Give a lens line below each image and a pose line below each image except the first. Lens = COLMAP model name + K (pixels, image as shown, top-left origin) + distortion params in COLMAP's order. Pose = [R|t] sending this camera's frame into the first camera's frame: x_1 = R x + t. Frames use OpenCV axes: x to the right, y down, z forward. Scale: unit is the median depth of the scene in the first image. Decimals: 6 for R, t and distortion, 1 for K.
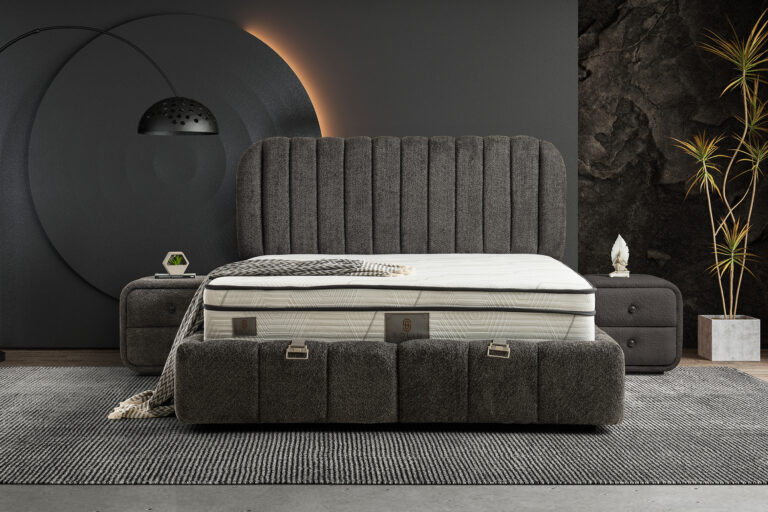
lens RADIAL K [[1397.8, 0, 412.8], [0, 1397.8, 241.8], [0, 0, 1]] dist [0.227056, 0.000000]
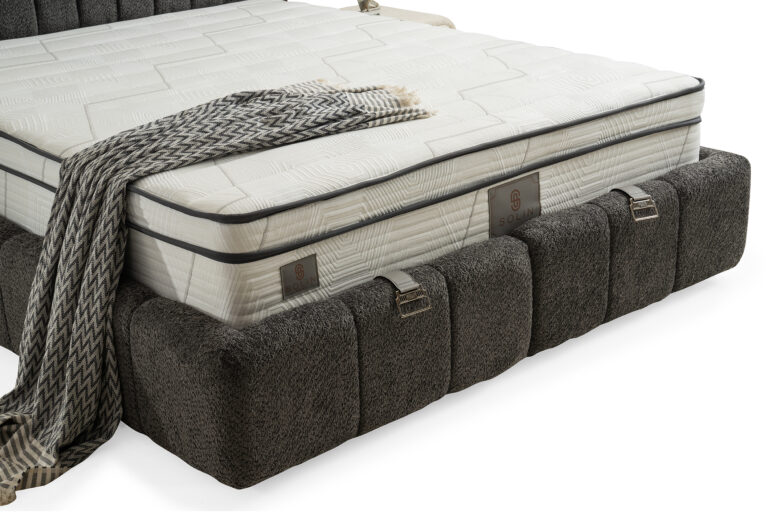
lens RADIAL K [[1267.3, 0, 364.1], [0, 1267.3, 252.2], [0, 0, 1]] dist [0.187531, 0.000000]
pose [[0.764117, -0.257706, 0.591366, -0.279306], [0.069731, 0.944361, 0.321434, -0.071731], [-0.641298, -0.204377, 0.739572, 0.476065]]
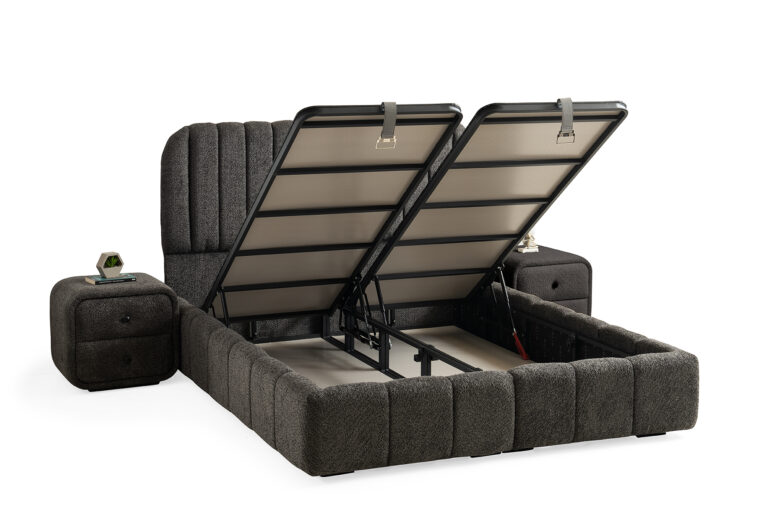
lens RADIAL K [[1337.9, 0, 385.7], [0, 1337.9, 191.2], [0, 0, 1]] dist [0.161428, 0.000000]
pose [[0.918836, -0.037005, 0.392901, -0.341806], [0.010650, 0.997557, 0.069047, -0.090350], [-0.394496, -0.059259, 0.916985, 0.122244]]
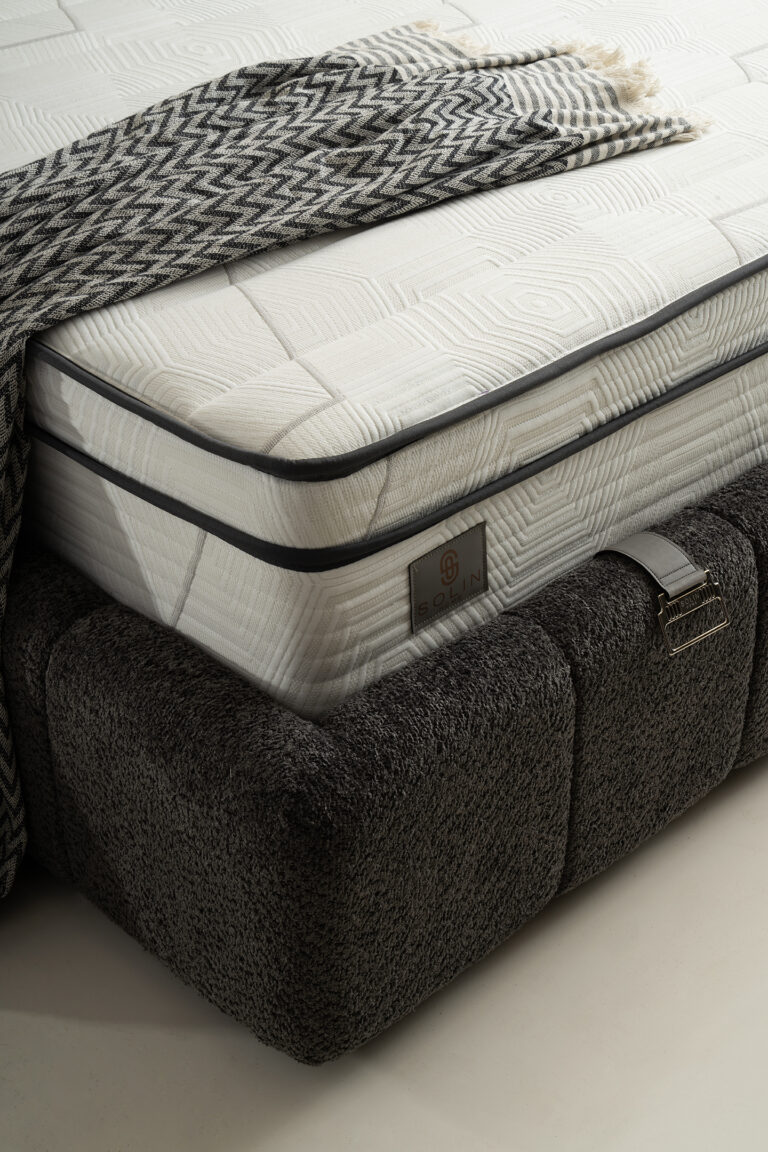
lens RADIAL K [[1901.0, 0, 389.9], [0, 1901.0, 573.0], [0, 0, 1]] dist [0.187531, 0.000000]
pose [[0.733871, -0.378121, 0.564320, -0.218765], [0.037189, 0.851870, 0.522431, -0.071232], [-0.678270, -0.362410, 0.639225, 0.606251]]
